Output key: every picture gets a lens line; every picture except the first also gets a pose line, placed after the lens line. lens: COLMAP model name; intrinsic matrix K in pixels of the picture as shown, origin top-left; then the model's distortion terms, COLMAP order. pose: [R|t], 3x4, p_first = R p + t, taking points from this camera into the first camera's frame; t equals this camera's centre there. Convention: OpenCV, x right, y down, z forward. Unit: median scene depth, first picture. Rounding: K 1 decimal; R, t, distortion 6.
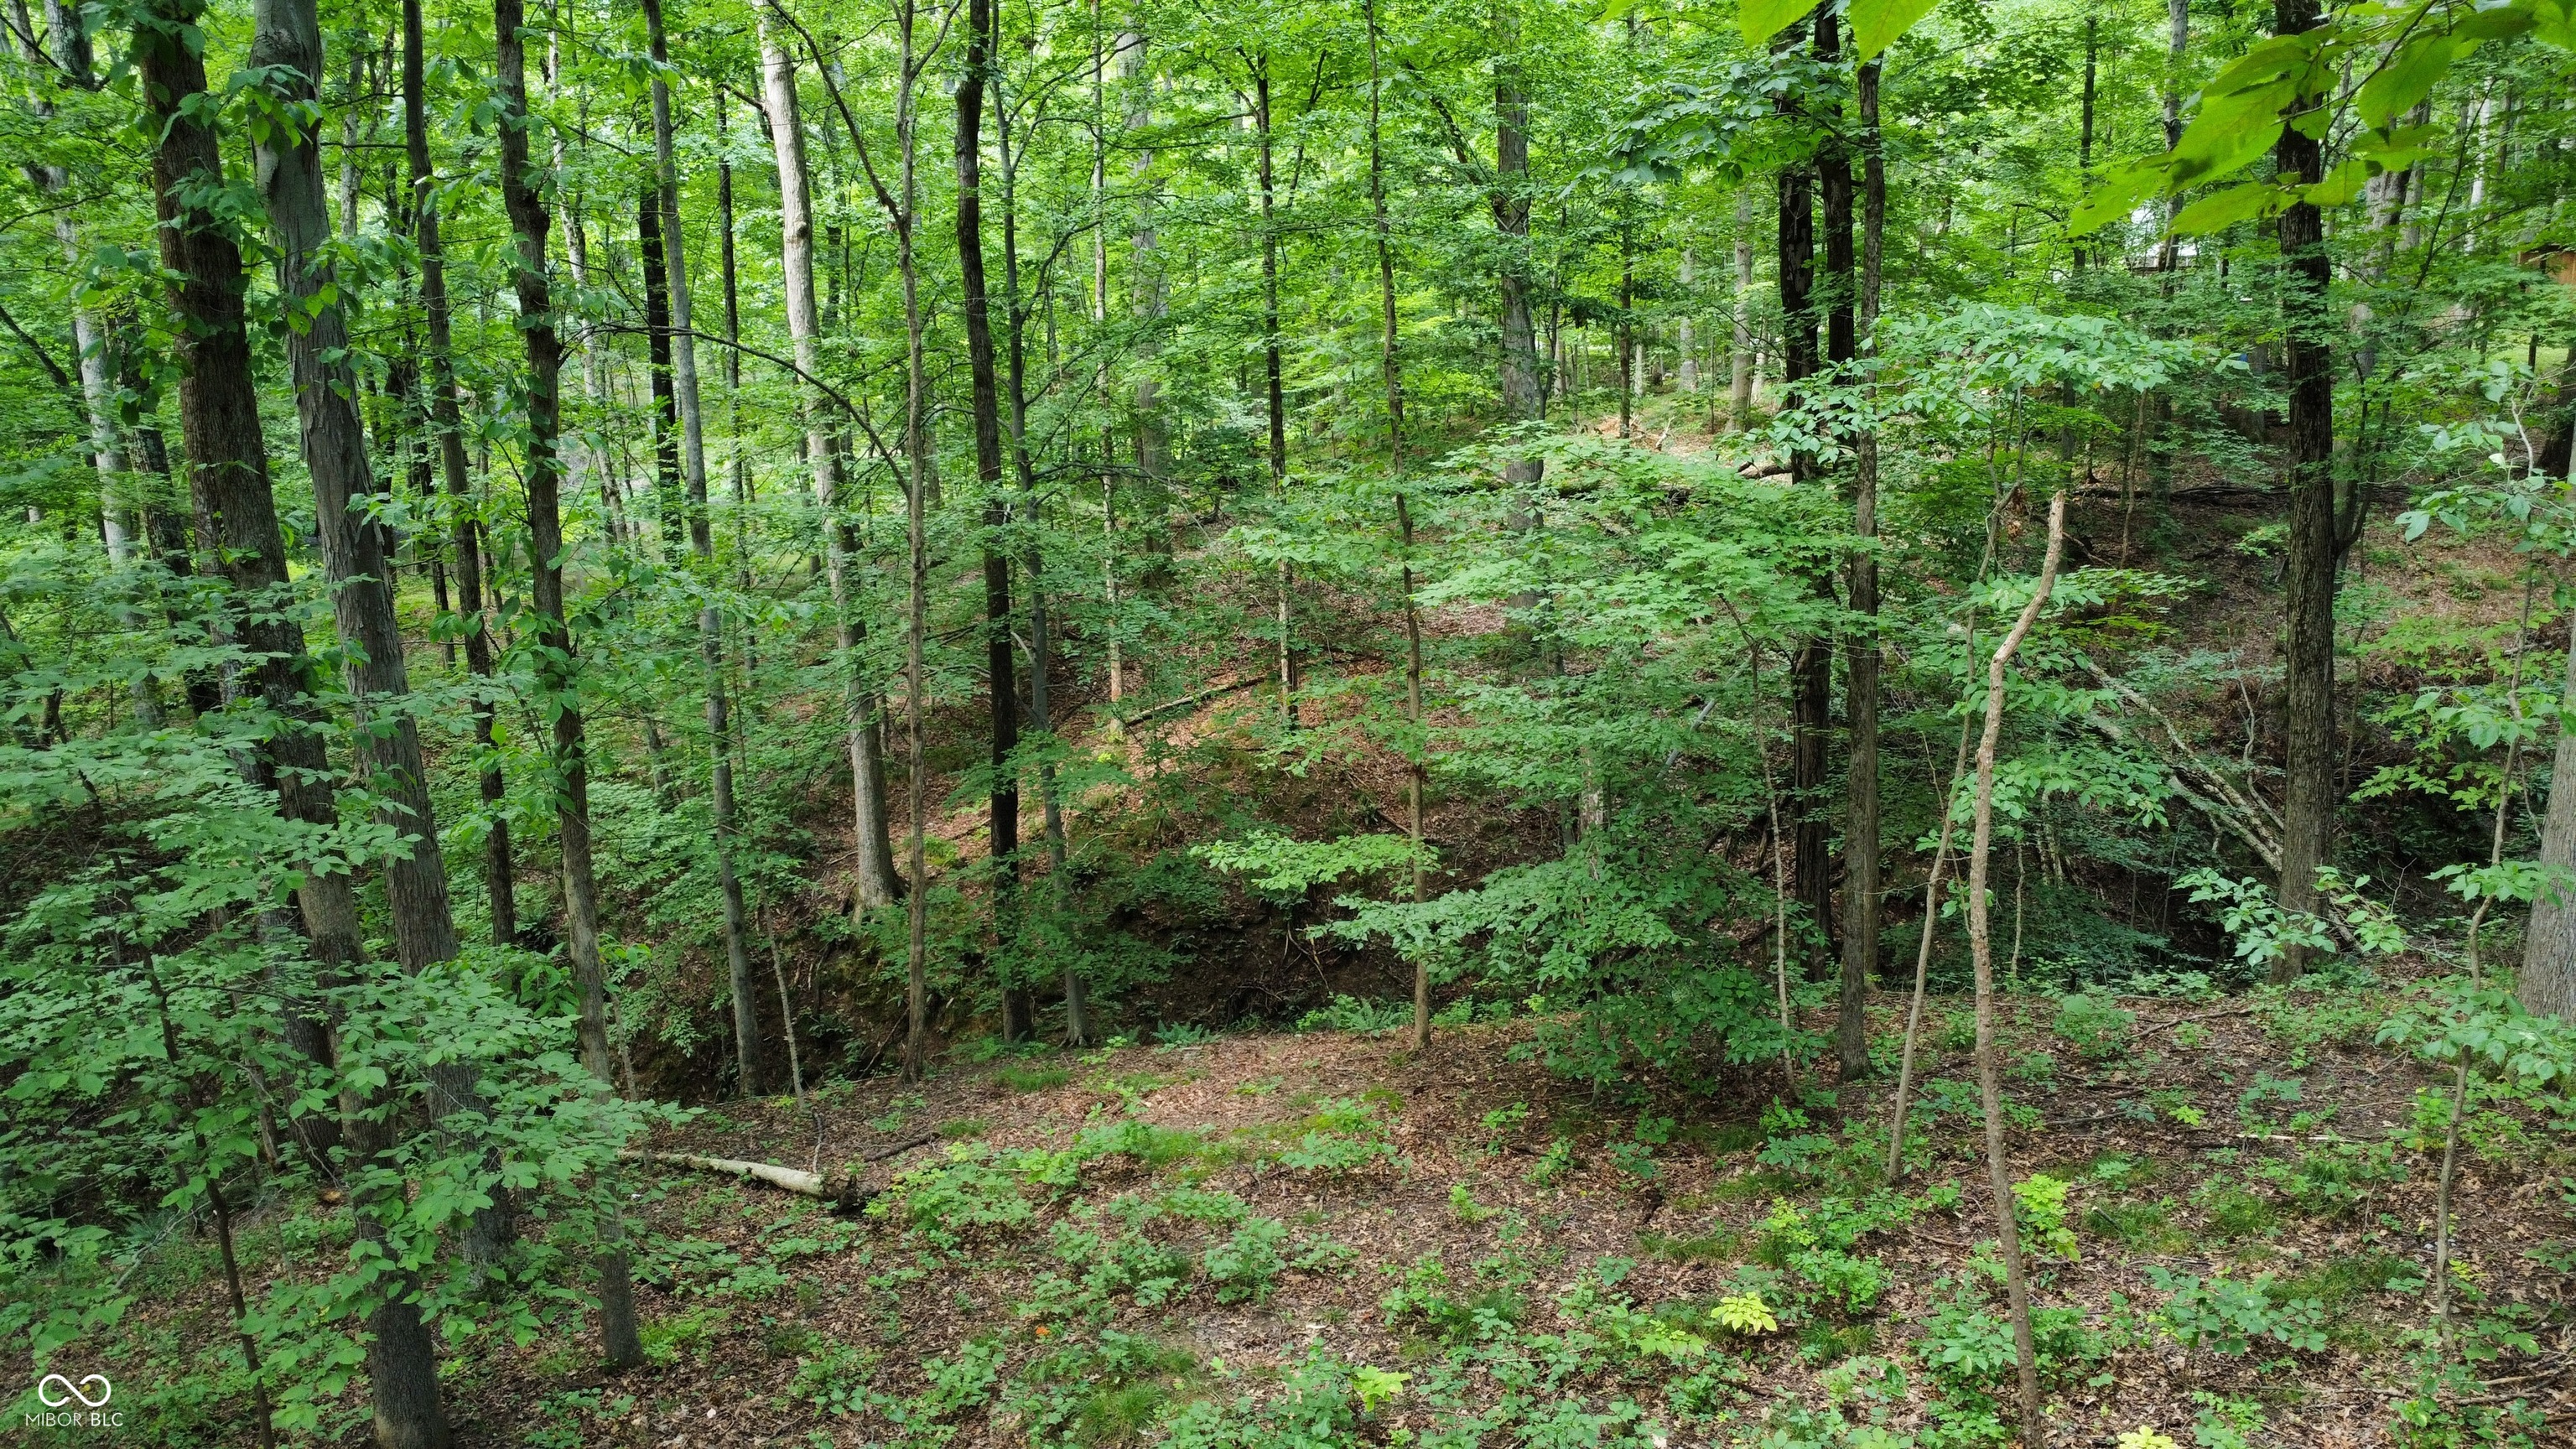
lens RADIAL K [[1915.7, 0, 1297.6], [0, 1915.7, 726.6], [0, 0, 1]] dist [-0.014850, -0.000864]
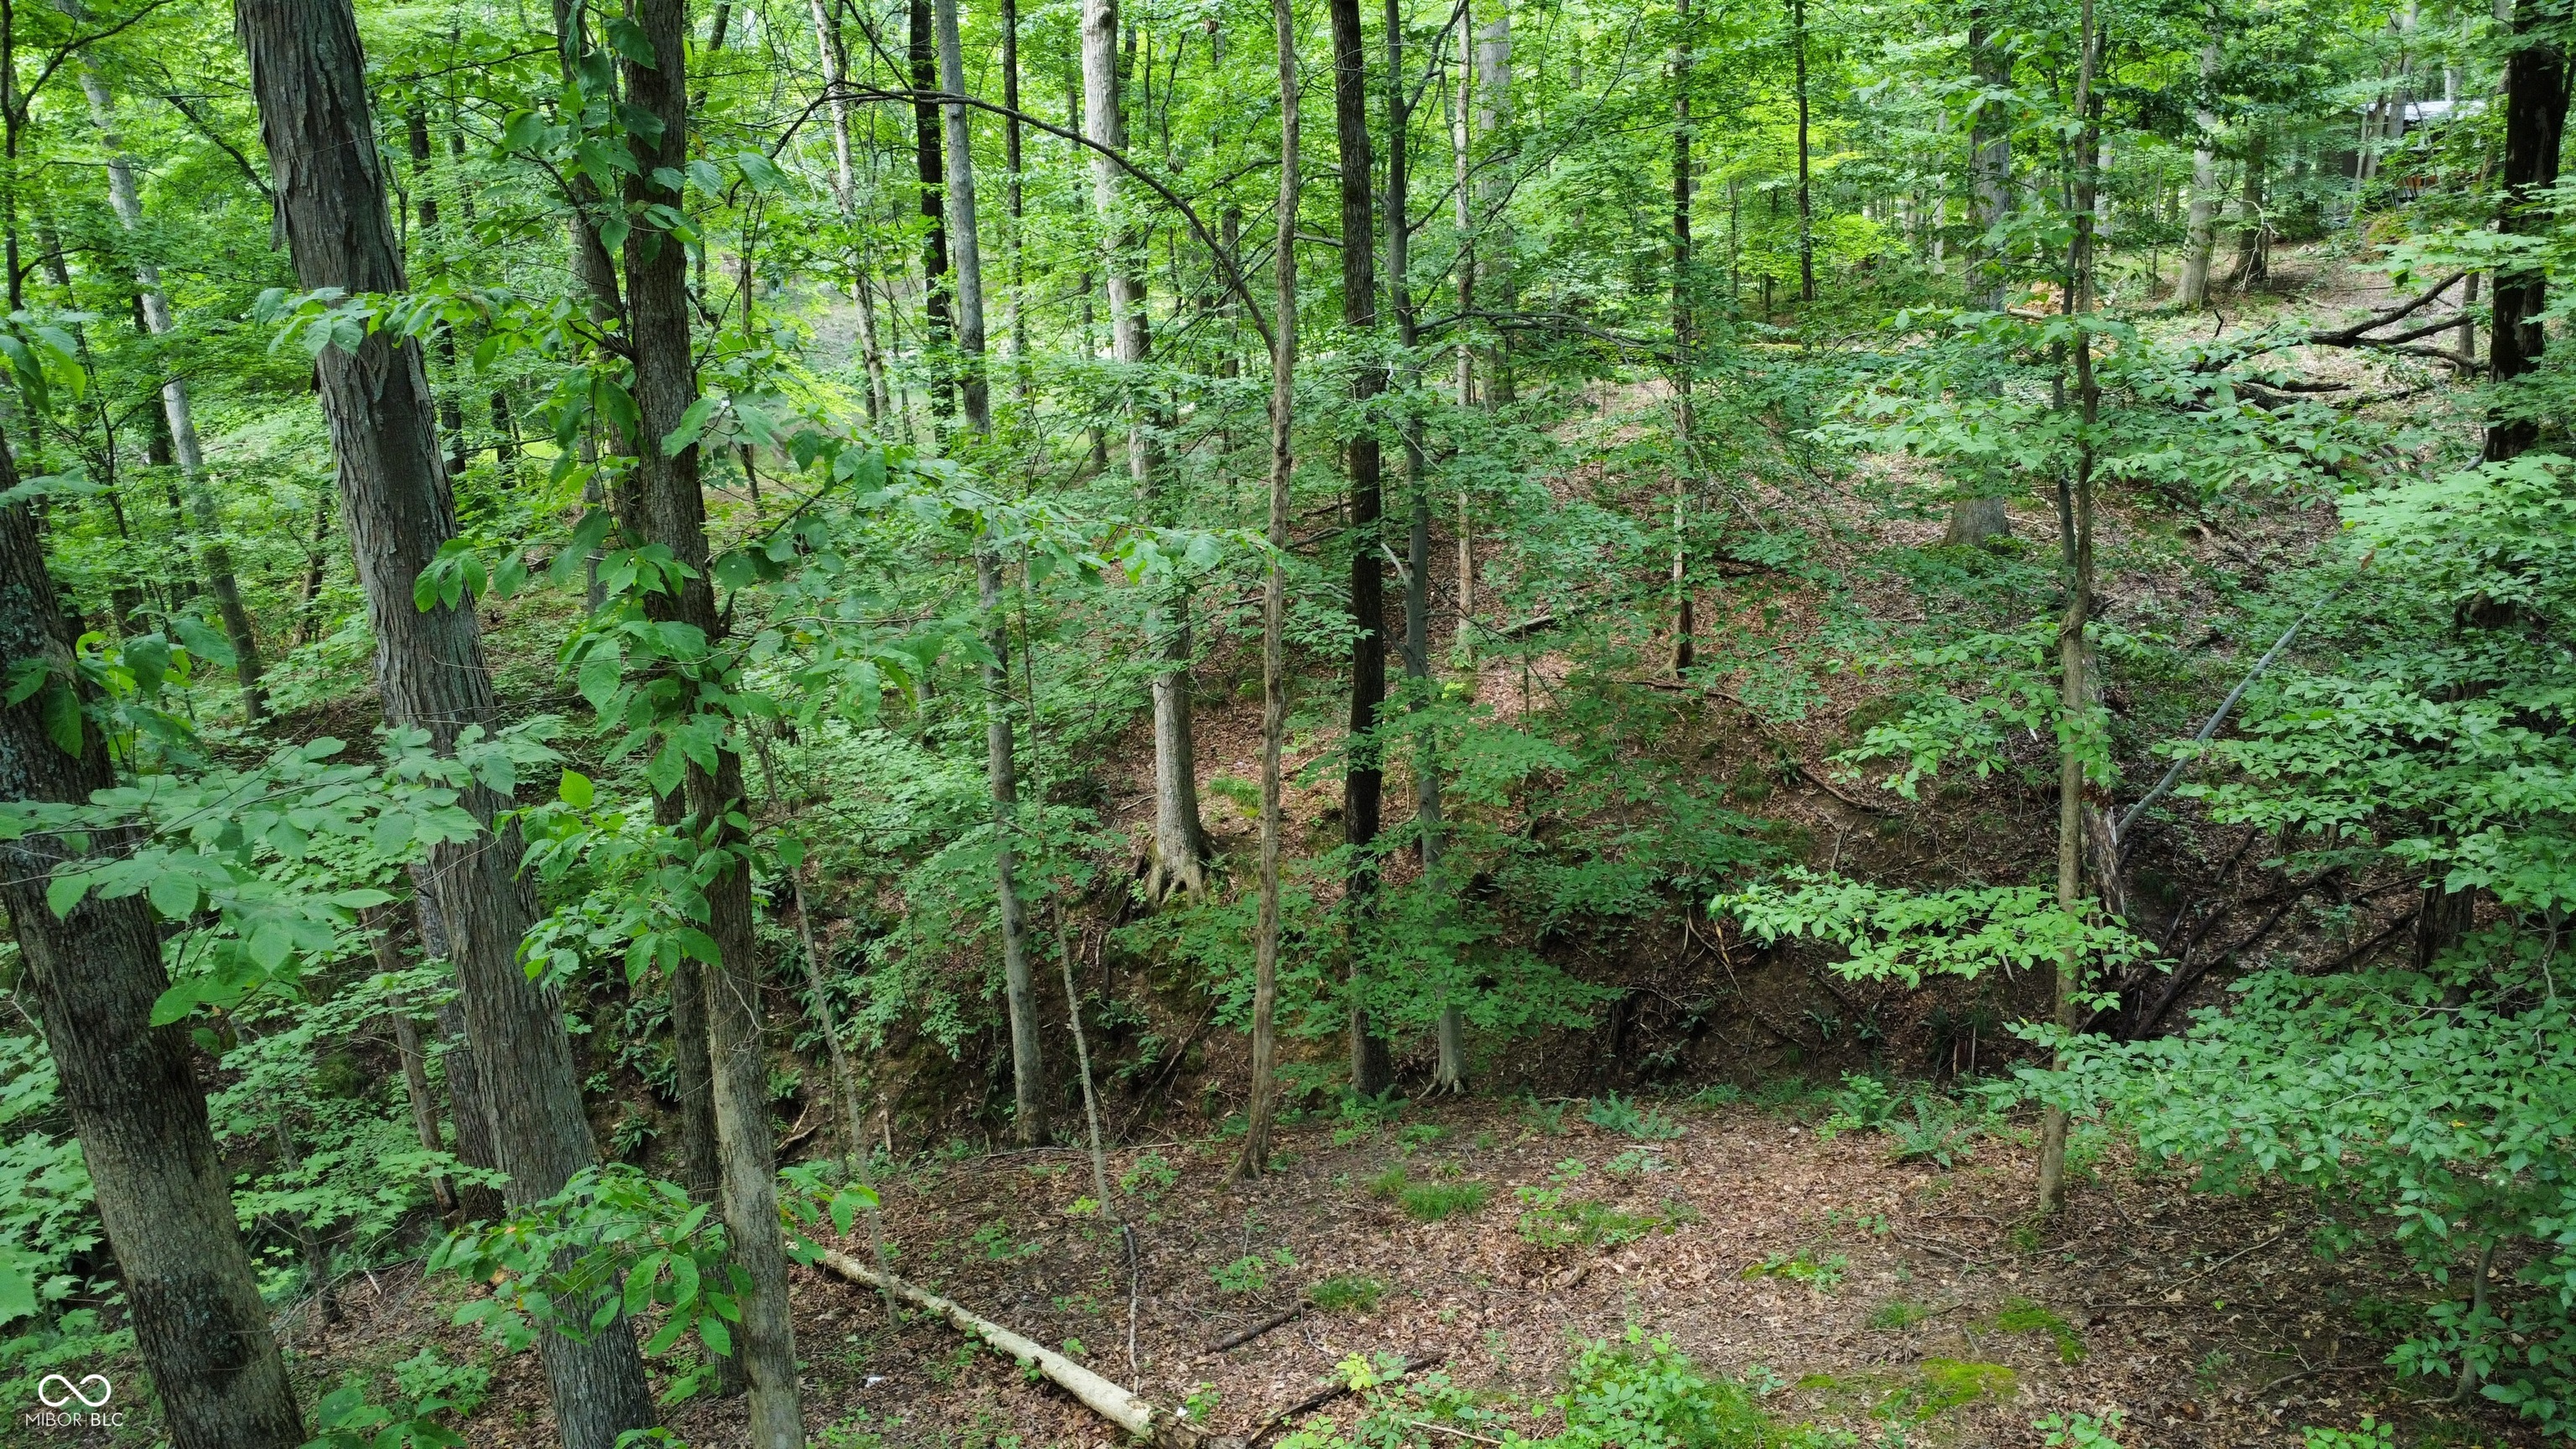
lens RADIAL K [[1915.7, 0, 1278.8], [0, 1915.7, 724.4], [0, 0, 1]] dist [-0.014850, -0.000864]
pose [[0.989420, 0.029337, -0.142082, -0.081070], [-0.021064, 0.998013, 0.059388, -0.021854], [0.143542, -0.055767, 0.988072, 0.256990]]
